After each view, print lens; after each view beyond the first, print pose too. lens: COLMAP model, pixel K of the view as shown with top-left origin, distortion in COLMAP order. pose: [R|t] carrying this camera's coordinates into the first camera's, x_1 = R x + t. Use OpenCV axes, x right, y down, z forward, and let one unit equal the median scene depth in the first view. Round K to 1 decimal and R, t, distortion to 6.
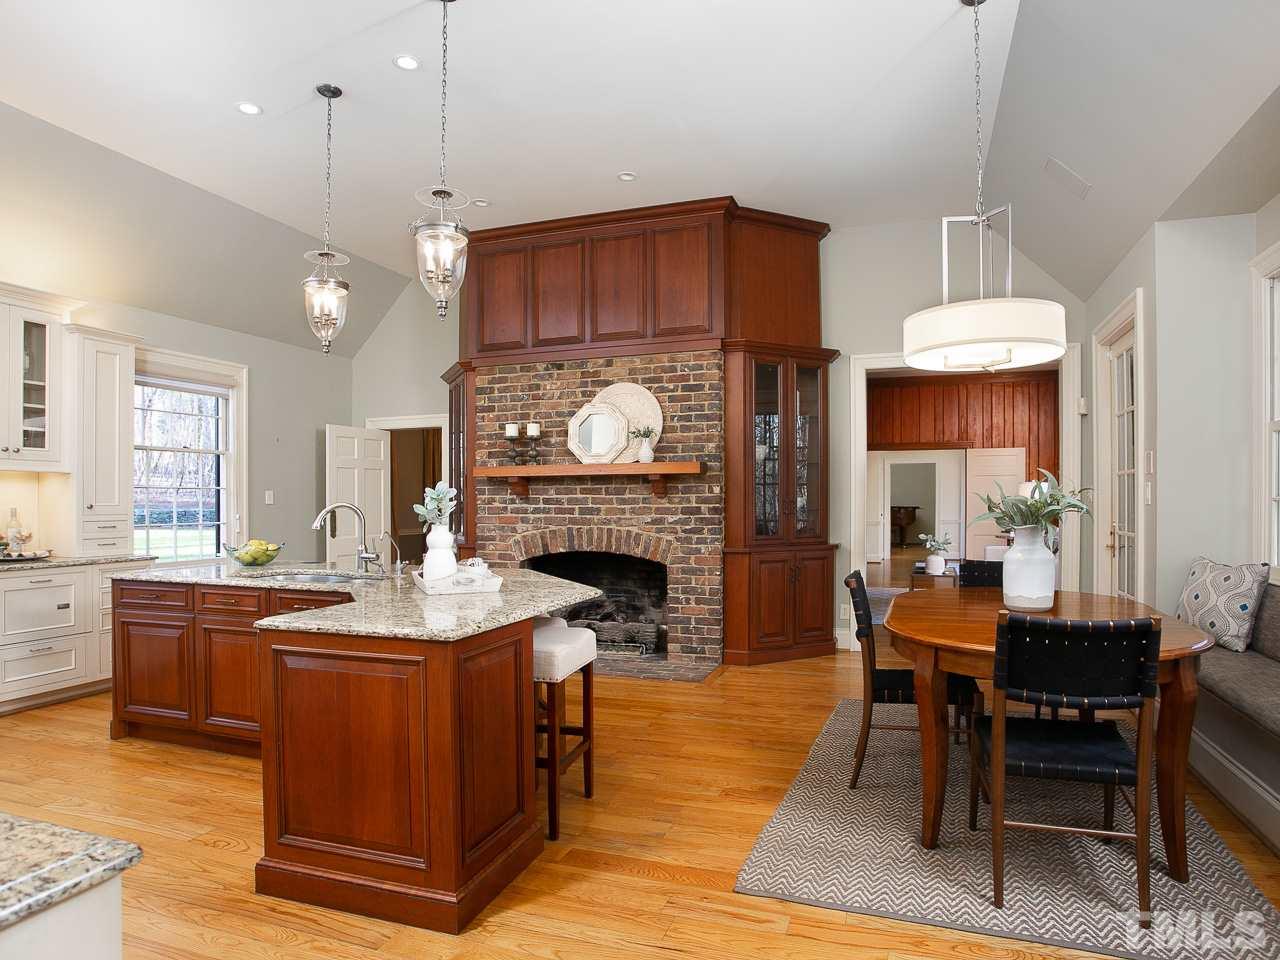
lens RADIAL K [[781.5, 0, 637.4], [0, 781.5, 480.7], [0, 0, 1]] dist [0.003652, 0.000238]
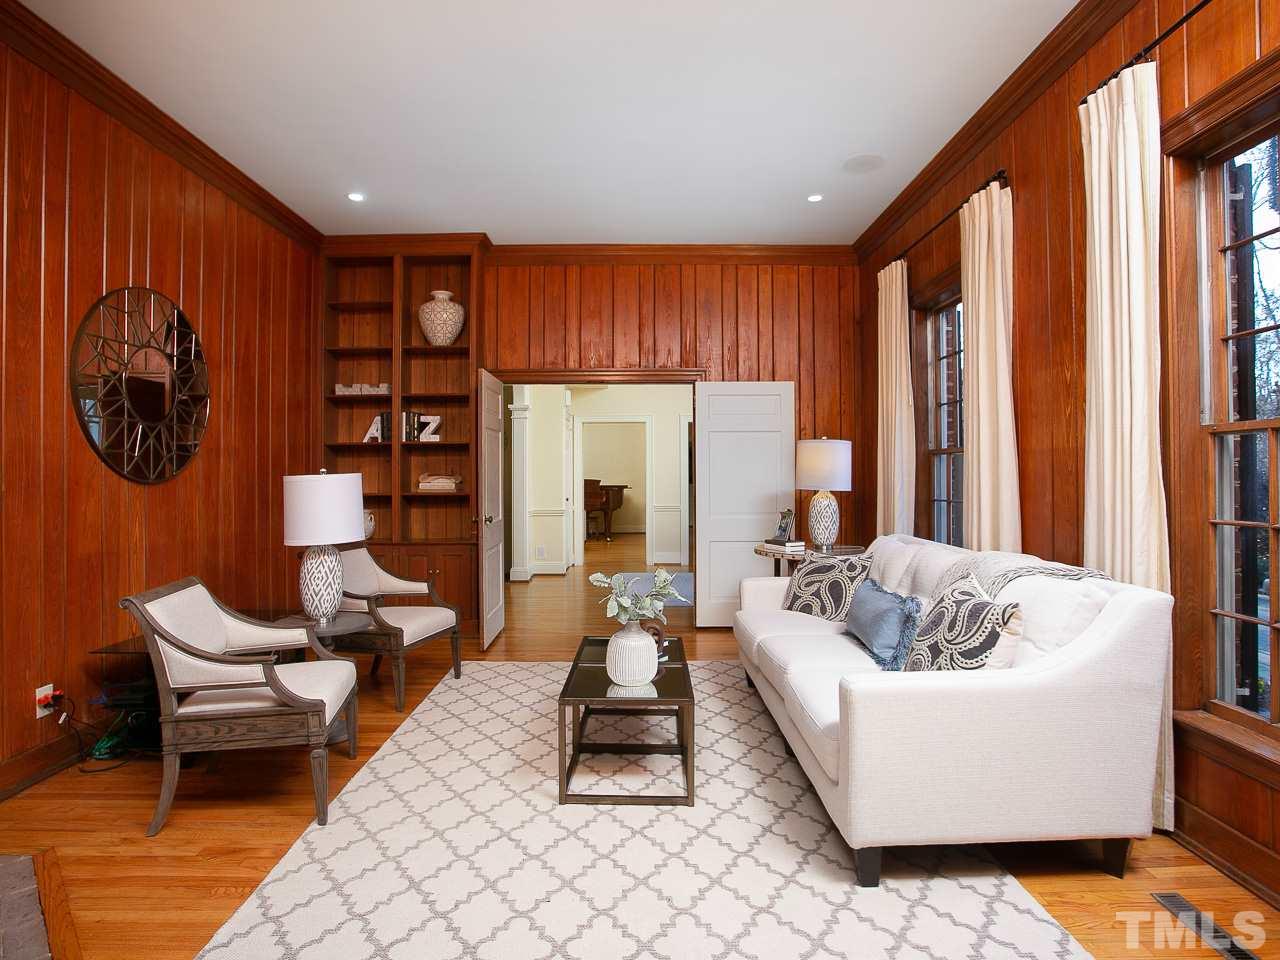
lens RADIAL K [[781.5, 0, 639.1], [0, 781.5, 475.4], [0, 0, 1]] dist [0.003652, 0.000238]
pose [[0.936673, 0.005226, 0.350165, 0.198099], [-0.012728, 0.999736, 0.019128, 0.013275], [-0.349973, -0.022374, 0.936493, 0.509543]]
